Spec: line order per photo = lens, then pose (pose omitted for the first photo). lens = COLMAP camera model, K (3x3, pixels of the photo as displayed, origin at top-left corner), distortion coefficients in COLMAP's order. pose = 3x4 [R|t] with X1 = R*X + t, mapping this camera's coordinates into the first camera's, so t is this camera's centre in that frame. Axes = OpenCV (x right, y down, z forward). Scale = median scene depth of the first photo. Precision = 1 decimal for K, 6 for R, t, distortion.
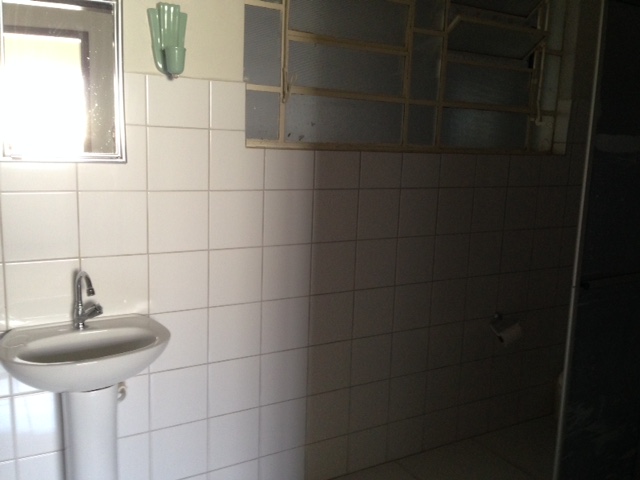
lens RADIAL K [[597.3, 0, 303.0], [0, 597.3, 244.7], [0, 0, 1]] dist [0.099272, -0.191596]
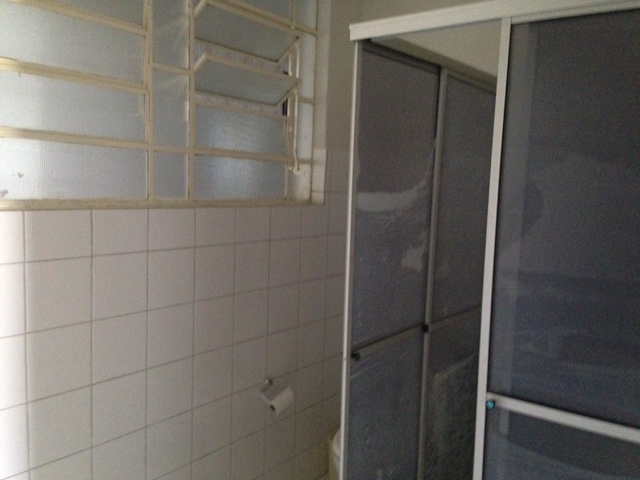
lens RADIAL K [[597.3, 0, 316.9], [0, 597.3, 237.1], [0, 0, 1]] dist [0.099272, -0.191596]
pose [[0.920048, -0.037428, 0.390014, 0.050841], [0.062826, 0.996639, -0.052565, -0.051361], [-0.386736, 0.072865, 0.919307, 0.136335]]
